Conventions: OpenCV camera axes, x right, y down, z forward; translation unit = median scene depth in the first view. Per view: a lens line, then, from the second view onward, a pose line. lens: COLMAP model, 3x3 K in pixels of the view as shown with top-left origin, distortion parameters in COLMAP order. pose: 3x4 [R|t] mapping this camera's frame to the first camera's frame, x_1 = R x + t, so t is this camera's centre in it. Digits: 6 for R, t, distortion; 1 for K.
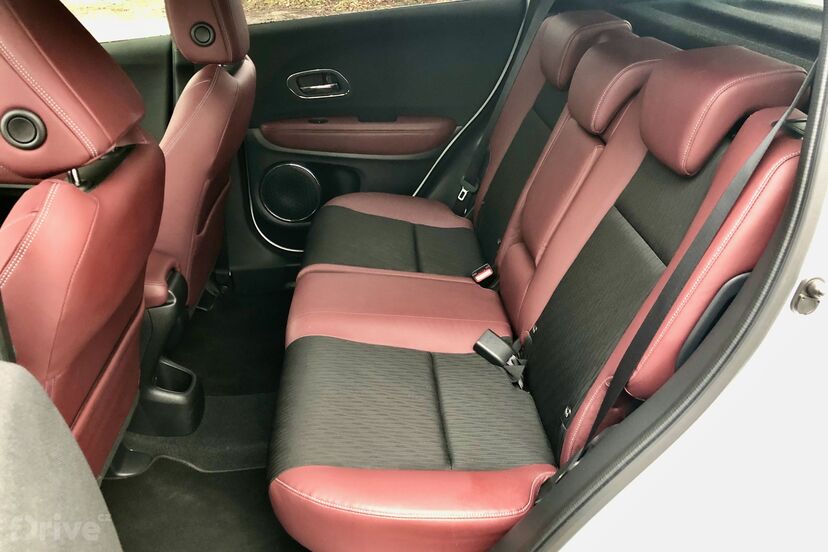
lens RADIAL K [[645.2, 0, 414.0], [0, 645.2, 276.0], [0, 0, 1]] dist [0.041689, -0.001228]
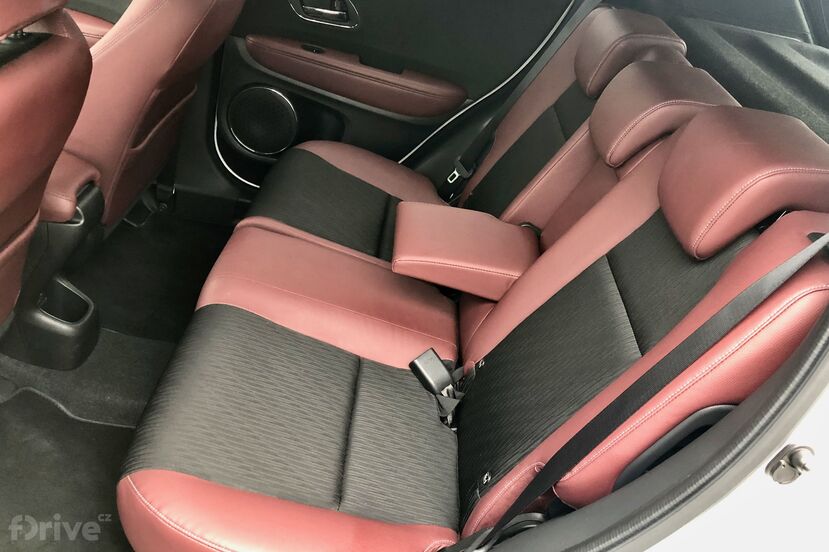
lens RADIAL K [[692.2, 0, 414.5], [0, 692.2, 276.0], [0, 0, 1]] dist [0.044794, -0.004844]
pose [[0.964841, 0.258779, 0.045995, 0.025304], [-0.261303, 0.963281, 0.061733, -0.062614], [-0.028331, -0.071581, 0.997032, 0.078688]]
